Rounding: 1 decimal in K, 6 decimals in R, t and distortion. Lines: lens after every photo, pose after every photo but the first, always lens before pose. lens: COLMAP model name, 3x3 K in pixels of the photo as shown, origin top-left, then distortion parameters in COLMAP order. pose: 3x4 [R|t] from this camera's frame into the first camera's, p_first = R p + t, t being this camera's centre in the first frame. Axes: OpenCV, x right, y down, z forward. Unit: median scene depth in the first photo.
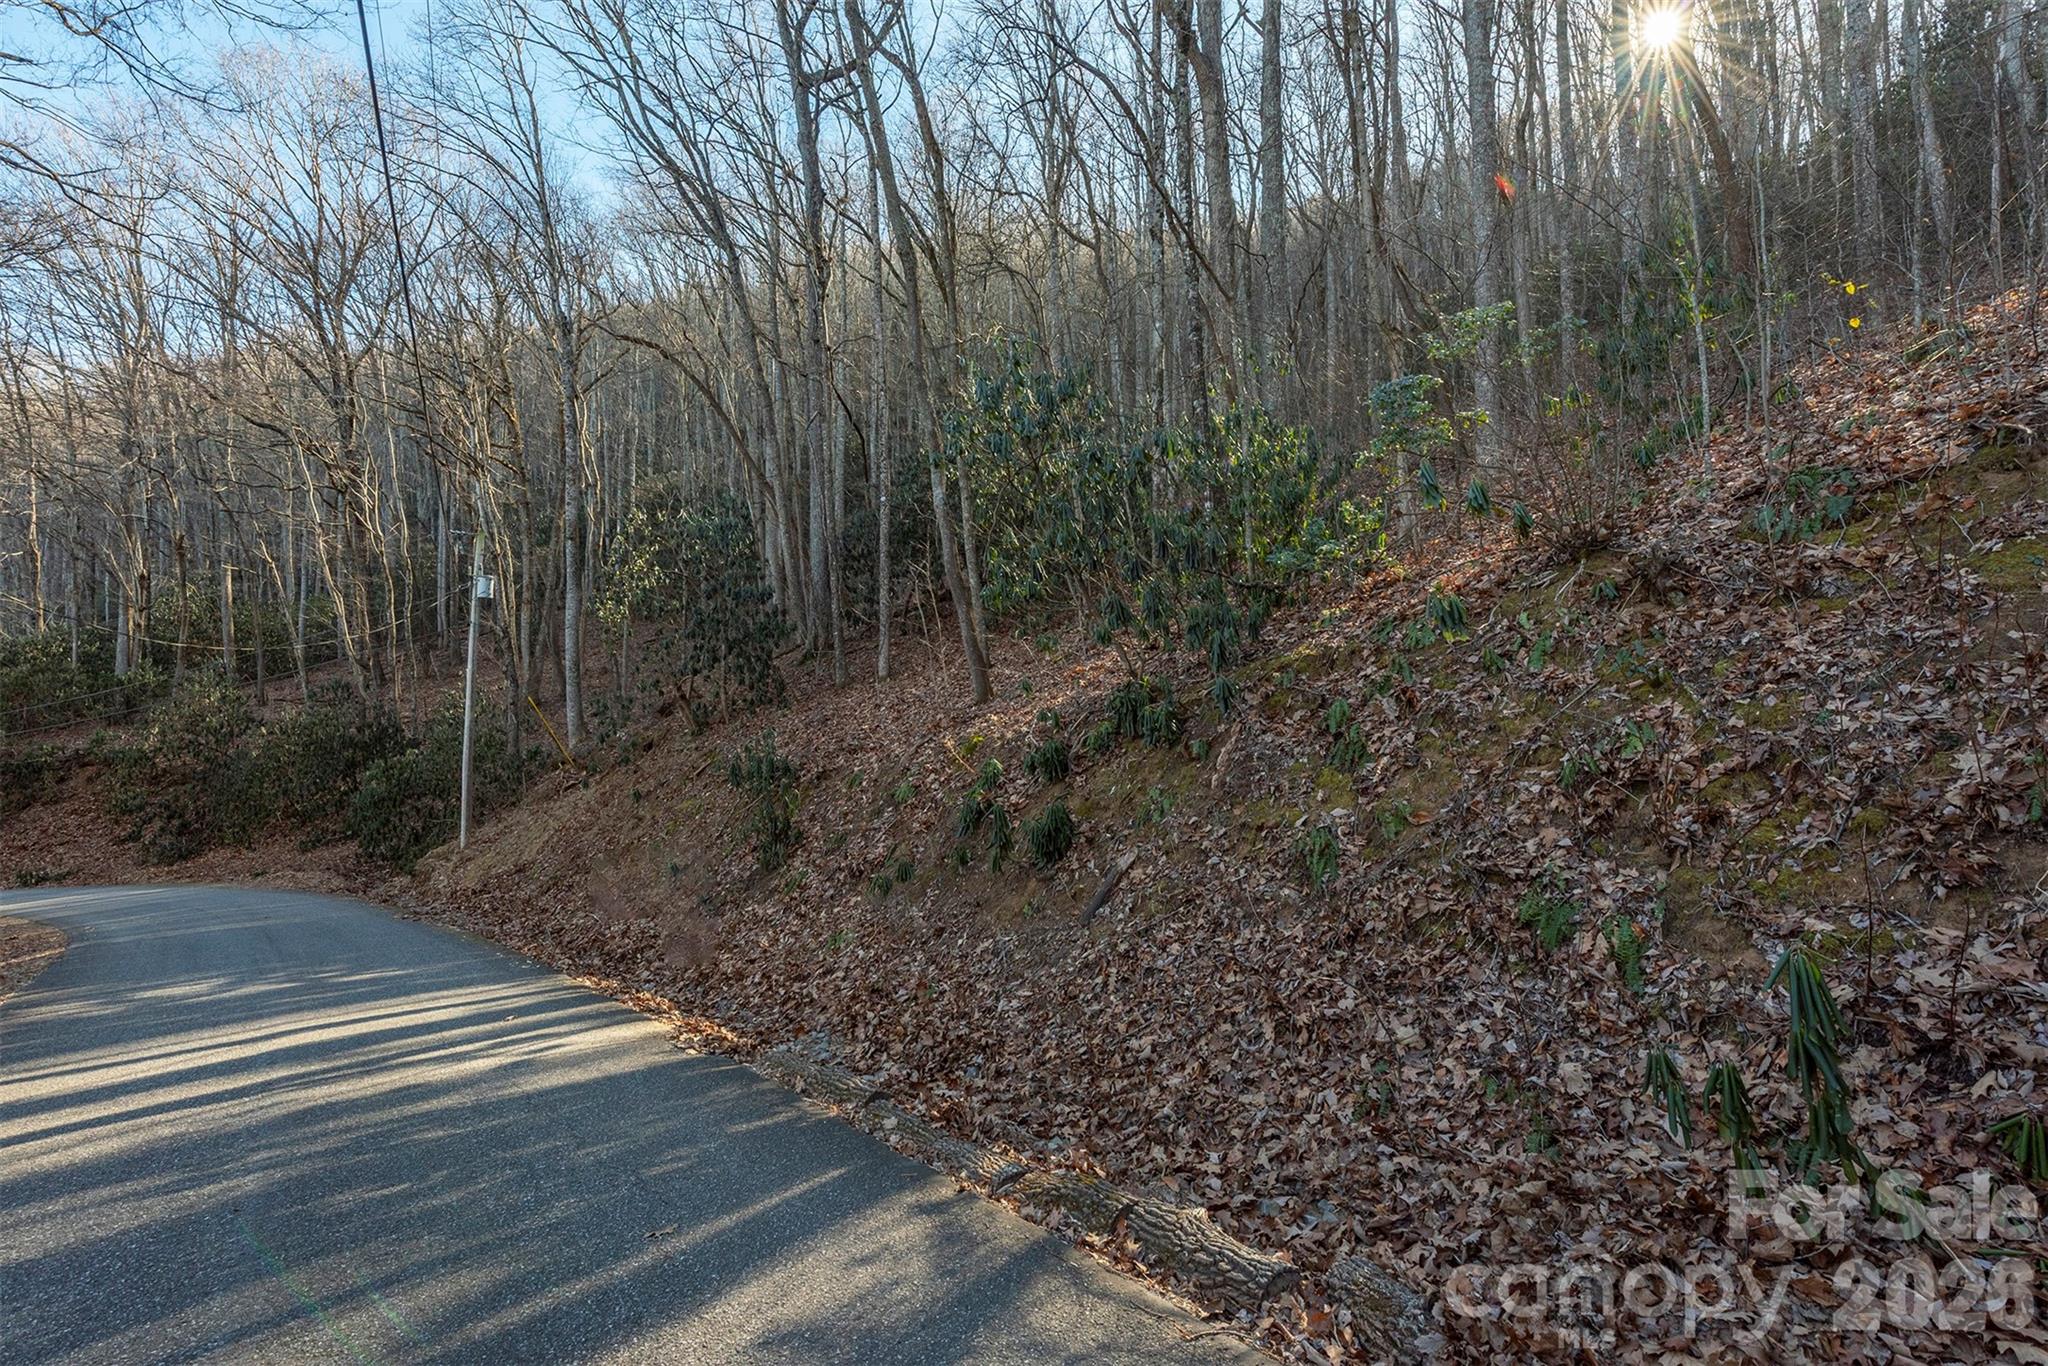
lens RADIAL K [[938.3, 0, 1024.0], [0, 938.3, 683.0], [0, 0, 1]] dist [-0.000056, -0.000353]
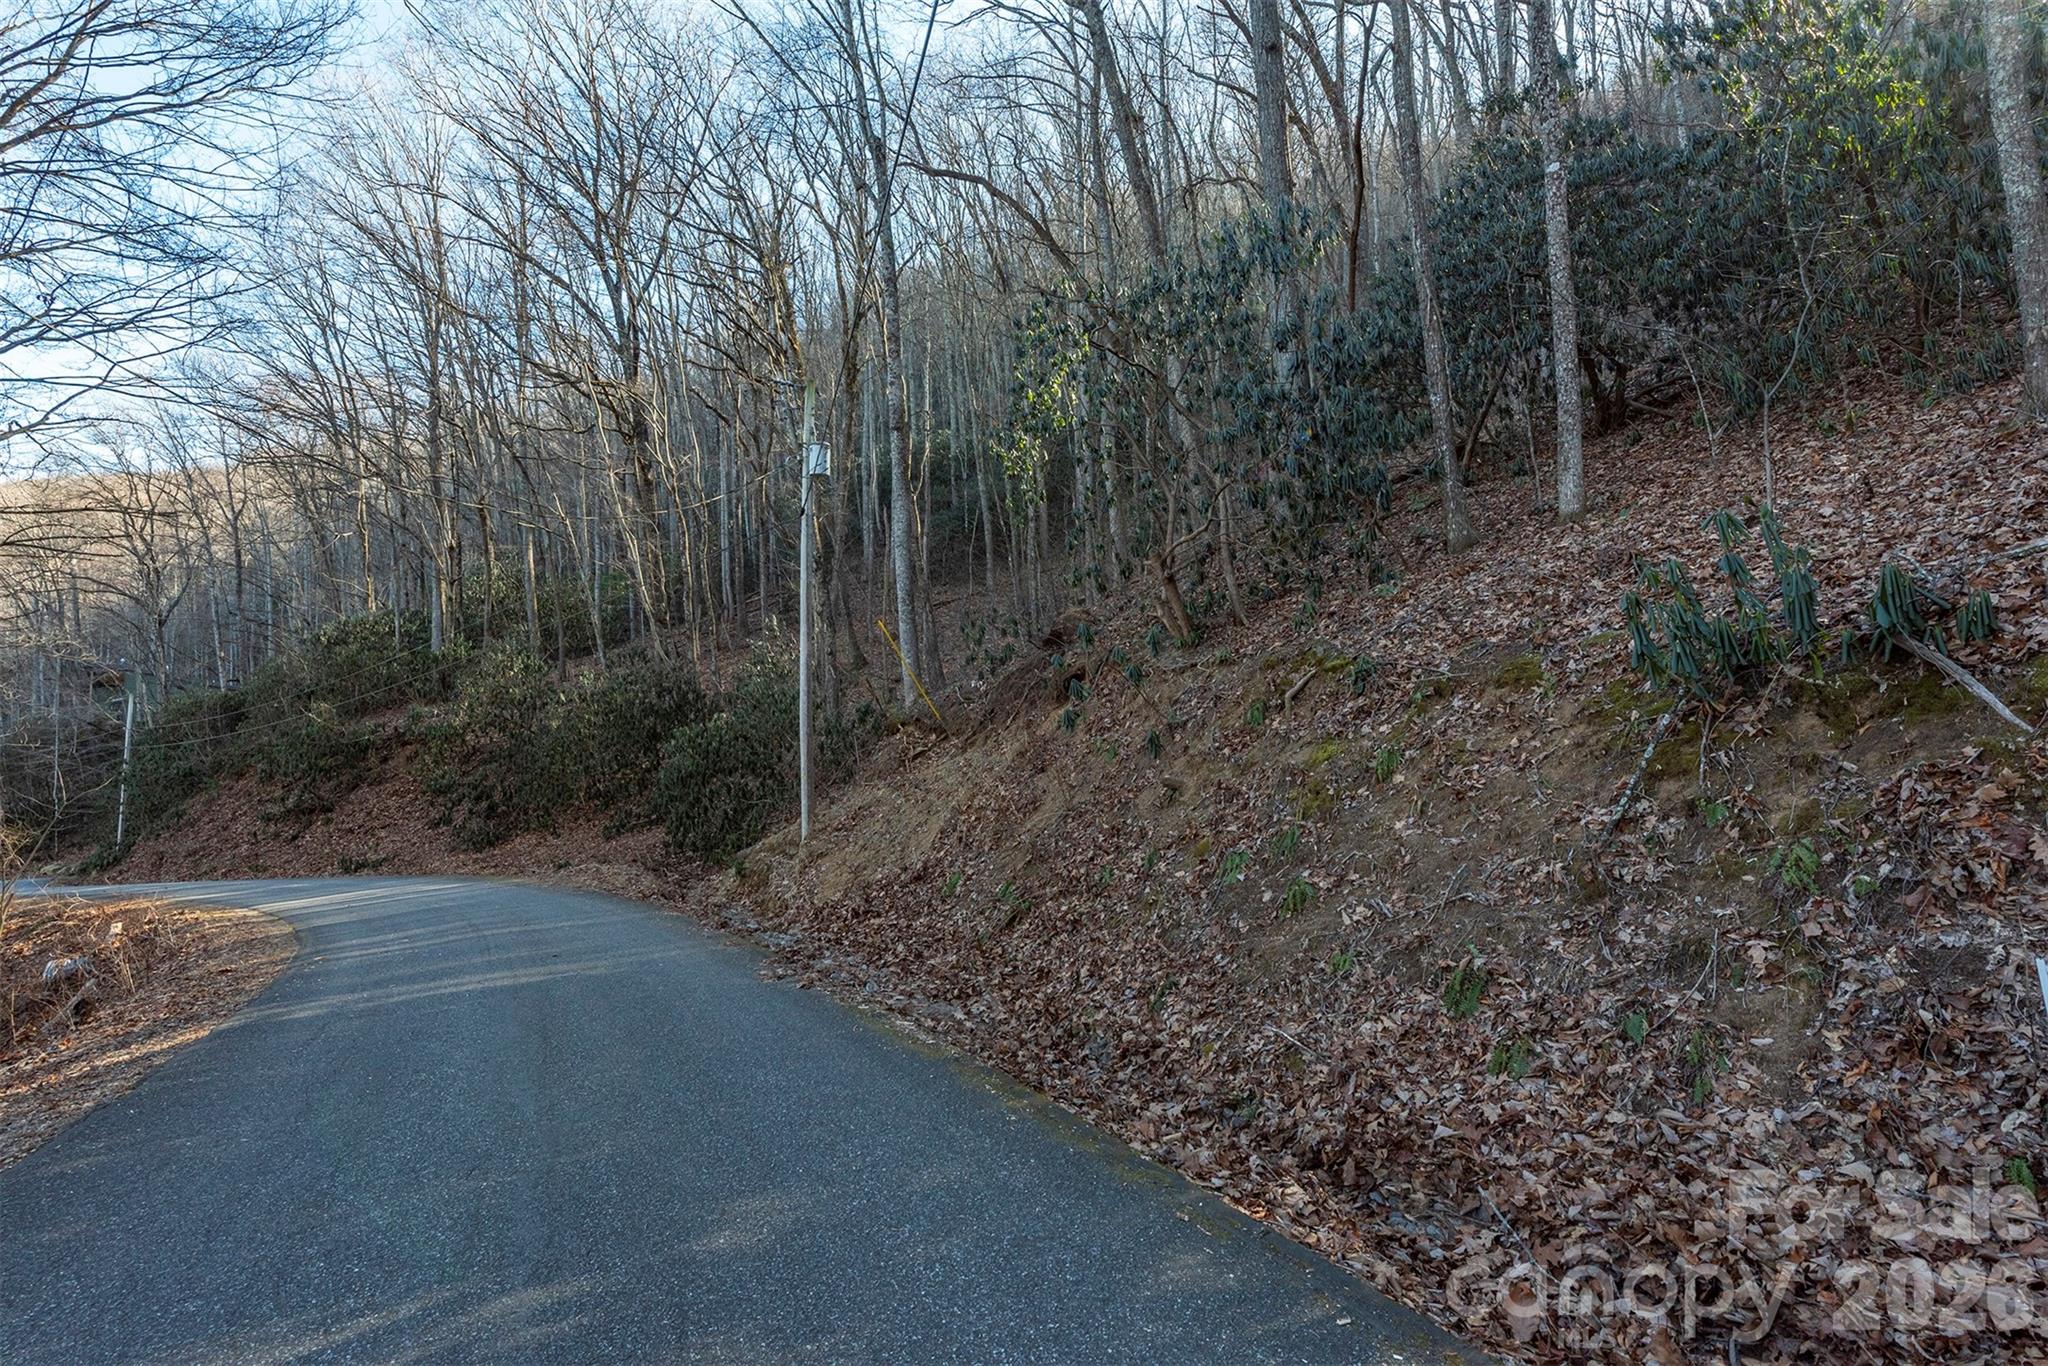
lens RADIAL K [[1001.3, 0, 1024.0], [0, 1001.3, 683.0], [0, 0, 1]] dist [0.000849, 0.000186]
pose [[0.966568, -0.027449, -0.254939, -0.160807], [0.032186, 0.999378, 0.014428, 0.036142], [0.254384, -0.022151, 0.966850, 0.211506]]
